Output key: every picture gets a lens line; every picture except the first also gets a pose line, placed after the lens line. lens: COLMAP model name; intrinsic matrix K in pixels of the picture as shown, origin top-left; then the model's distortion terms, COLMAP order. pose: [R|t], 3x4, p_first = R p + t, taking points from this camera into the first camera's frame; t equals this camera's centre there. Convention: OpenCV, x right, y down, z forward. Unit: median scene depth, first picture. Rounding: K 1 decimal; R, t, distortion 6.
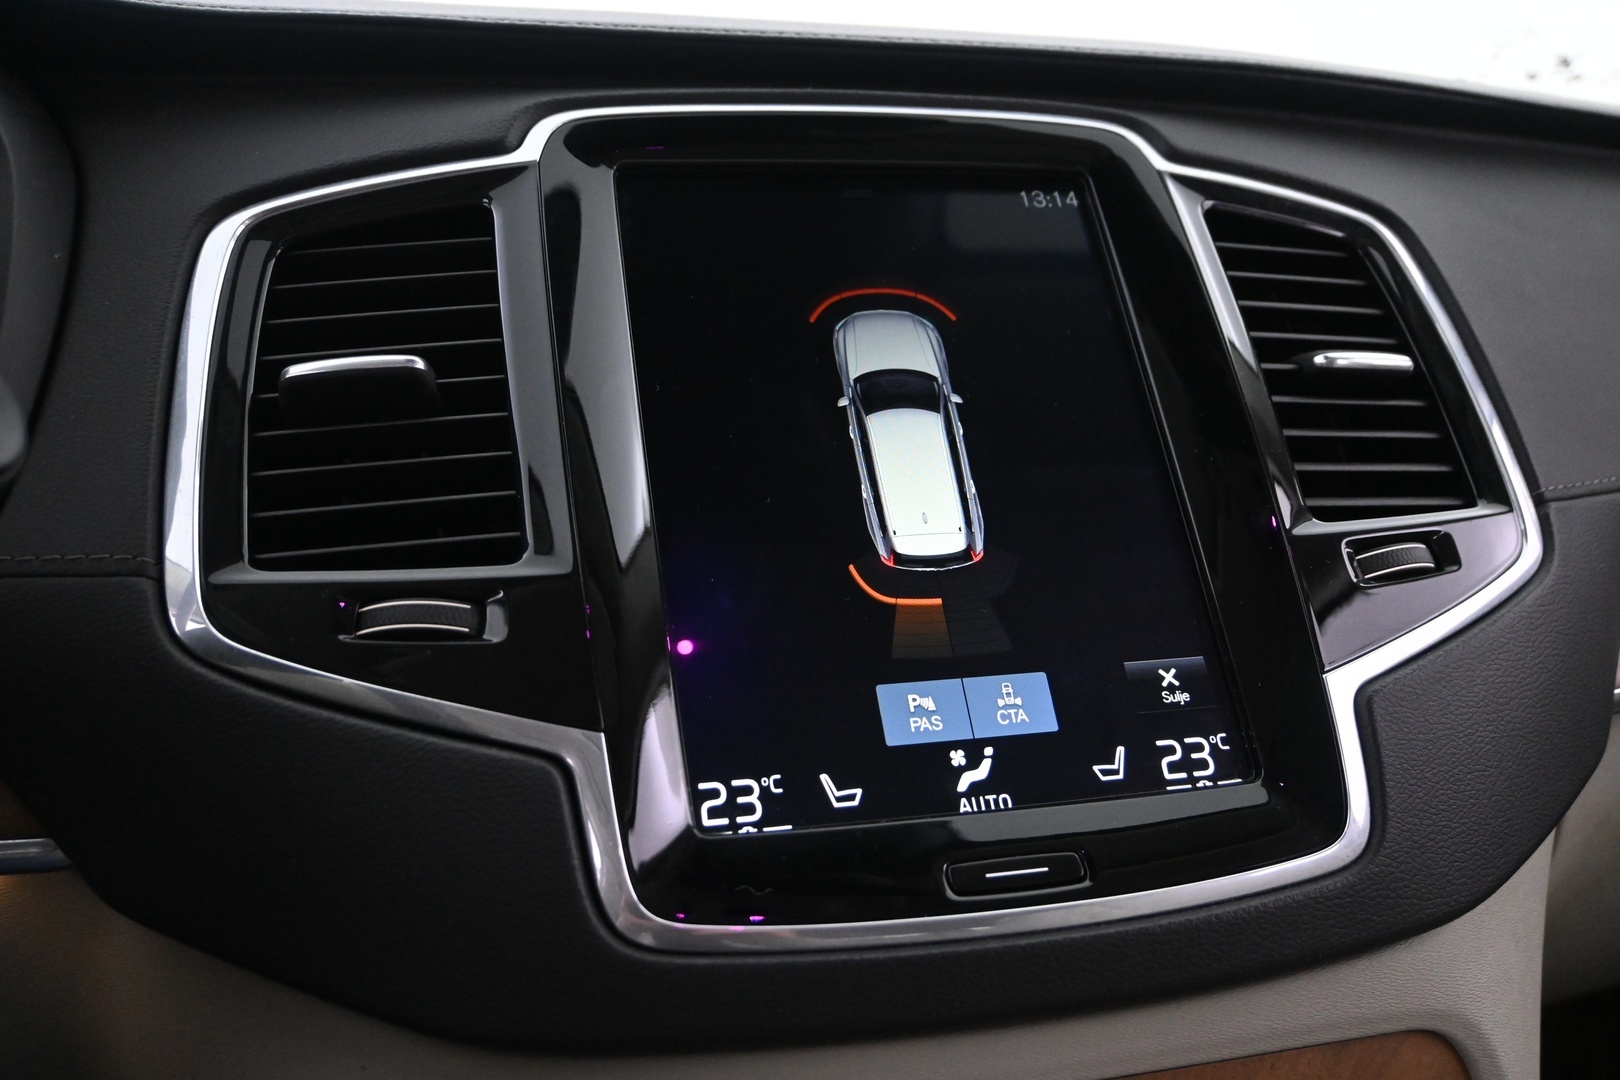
lens RADIAL K [[1474.3, 0, 808.8], [0, 1474.3, 539.3], [0, 0, 1]] dist [-0.017365, 0.009680]
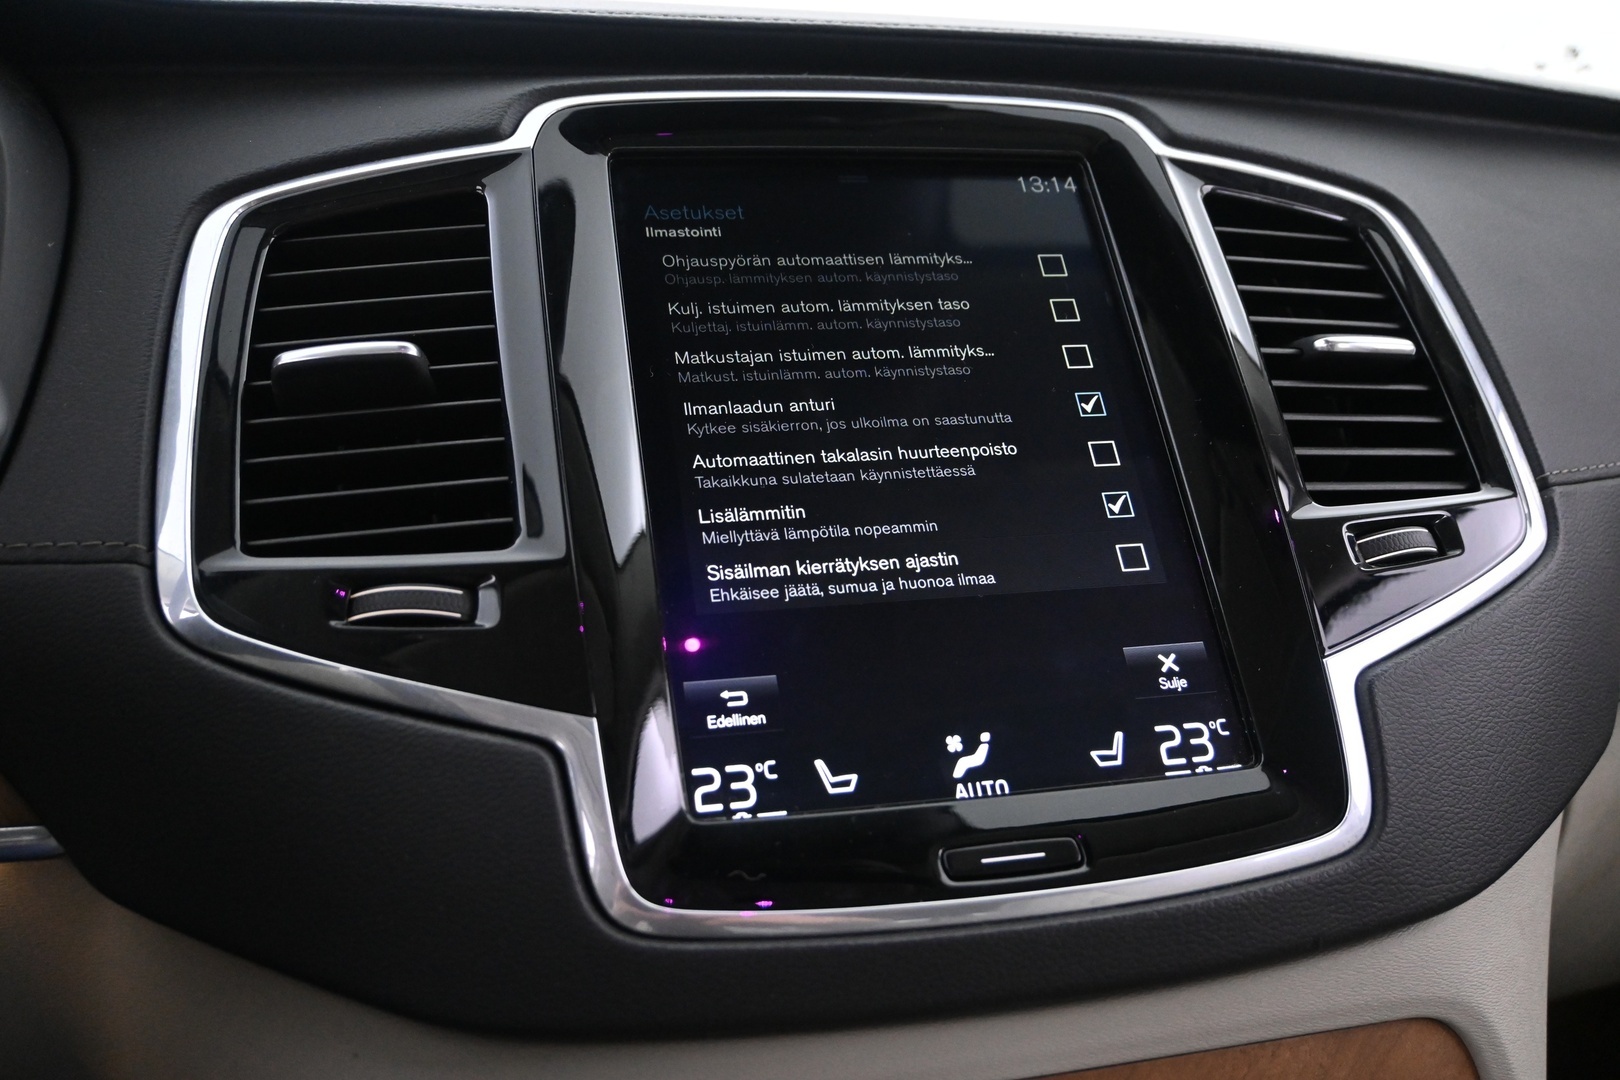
lens RADIAL K [[1474.3, 0, 808.3], [0, 1474.3, 539.9], [0, 0, 1]] dist [-0.017365, 0.009680]
pose [[0.999948, -0.004455, -0.009183, 0.012355], [0.004437, 0.999988, -0.002026, 0.012478], [0.009192, 0.001985, 0.999956, 0.006151]]
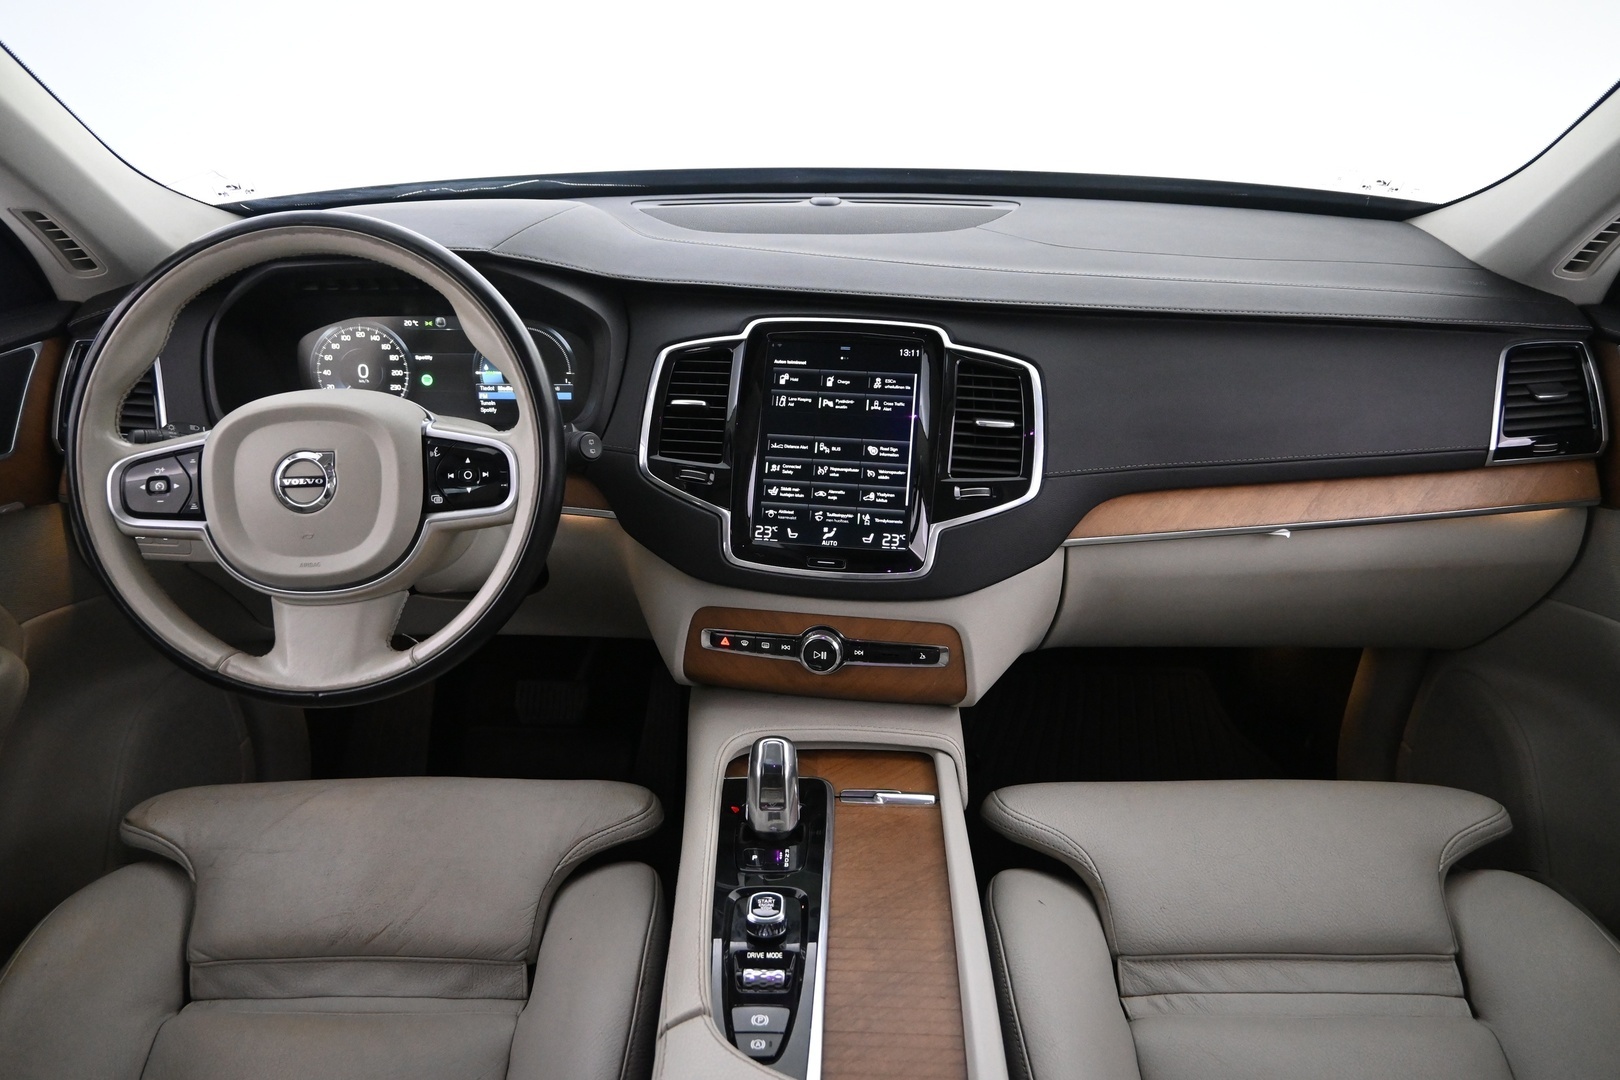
lens RADIAL K [[1149.6, 0, 809.4], [0, 1149.6, 544.8], [0, 0, 1]] dist [-0.005879, -0.005782]
pose [[0.922246, 0.183199, -0.340442, 1.045093], [-0.073599, 0.947689, 0.310595, -0.706555], [0.379533, -0.261389, 0.887485, -1.589113]]
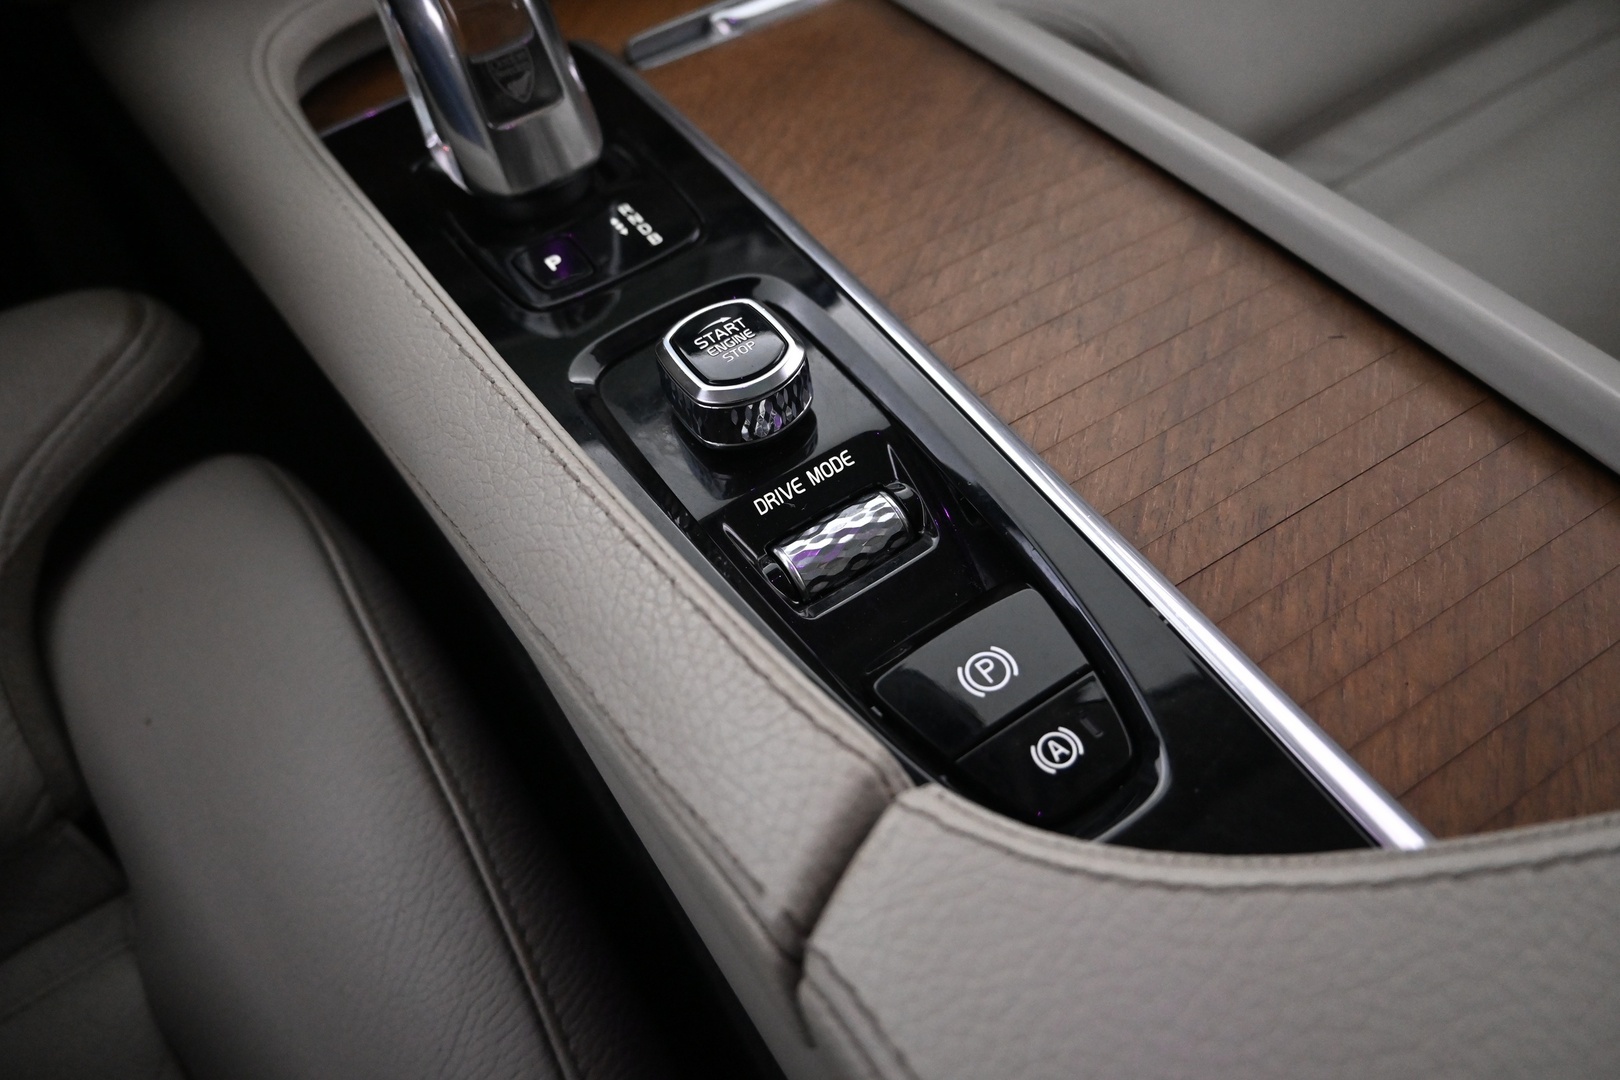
lens RADIAL K [[1149.6, 0, 836.4], [0, 1149.6, 538.0], [0, 0, 1]] dist [-0.005879, -0.005782]
pose [[0.977207, -0.190554, 0.093568, 0.292459], [0.070263, 0.706244, 0.704473, 0.296126], [-0.200322, -0.681842, 0.703536, -0.350682]]
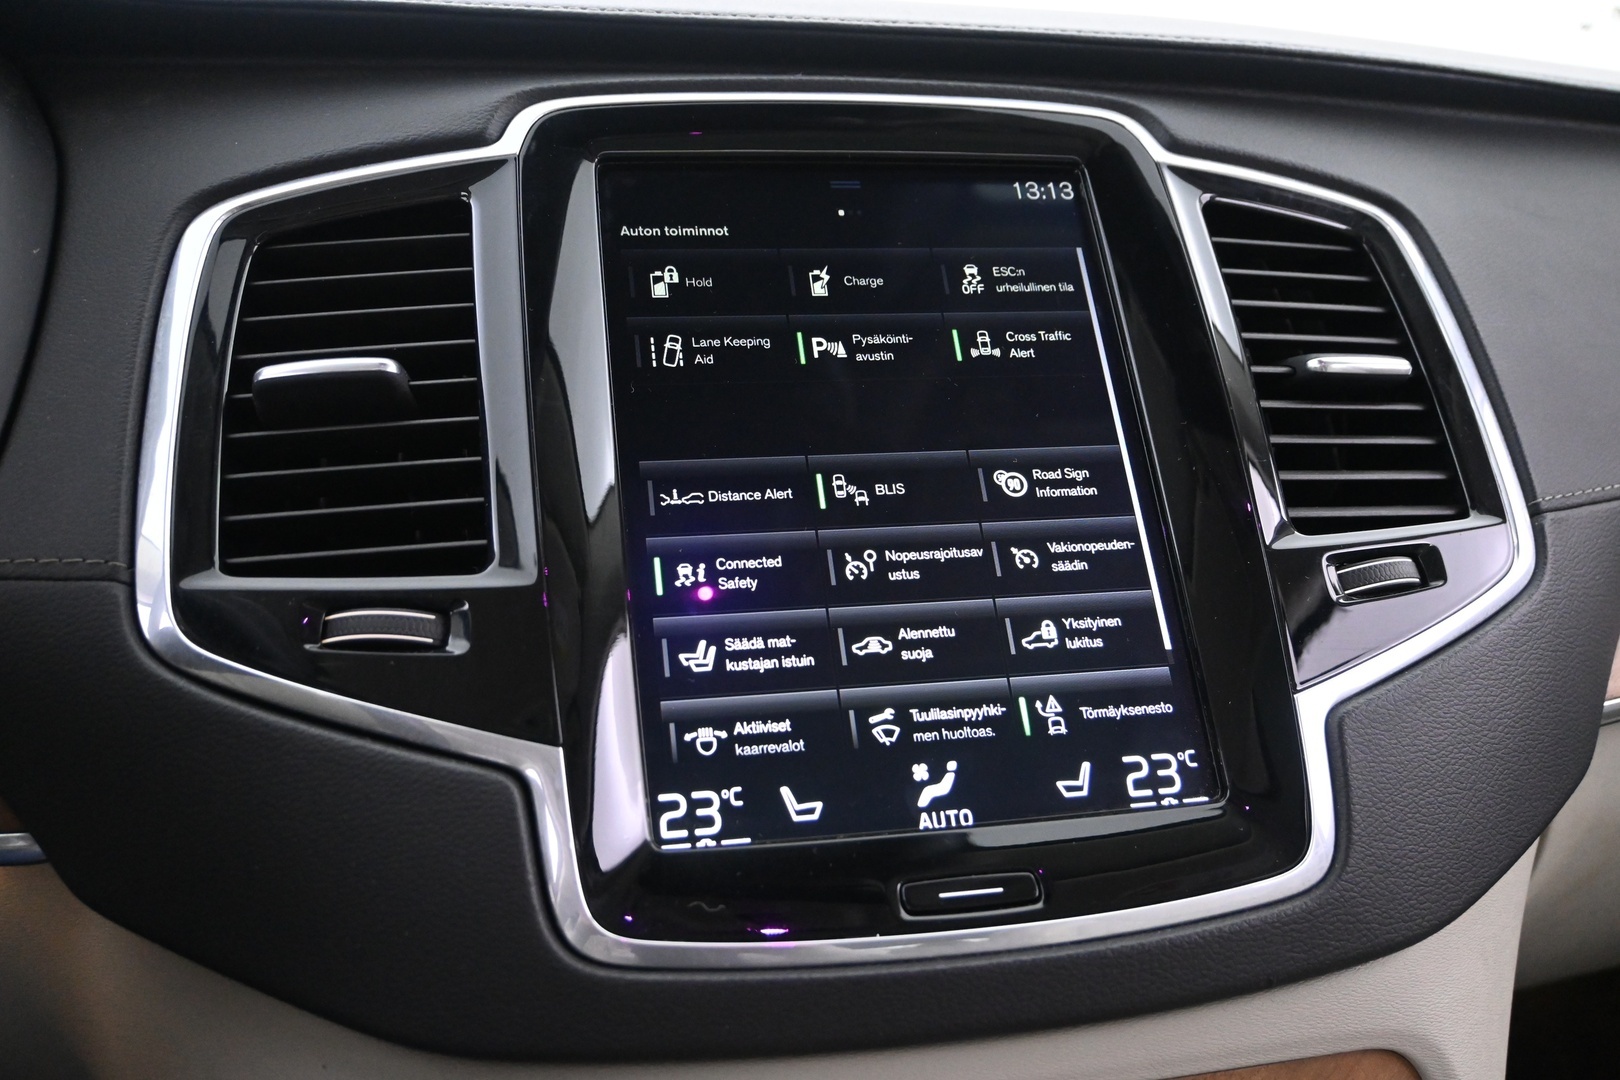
lens RADIAL K [[1474.3, 0, 808.5], [0, 1474.3, 541.9], [0, 0, 1]] dist [-0.017365, 0.009680]
pose [[0.999262, 0.019597, -0.033050, 0.054051], [-0.017648, 0.998145, 0.058268, -0.063900], [0.034131, -0.057641, 0.997754, 0.005614]]
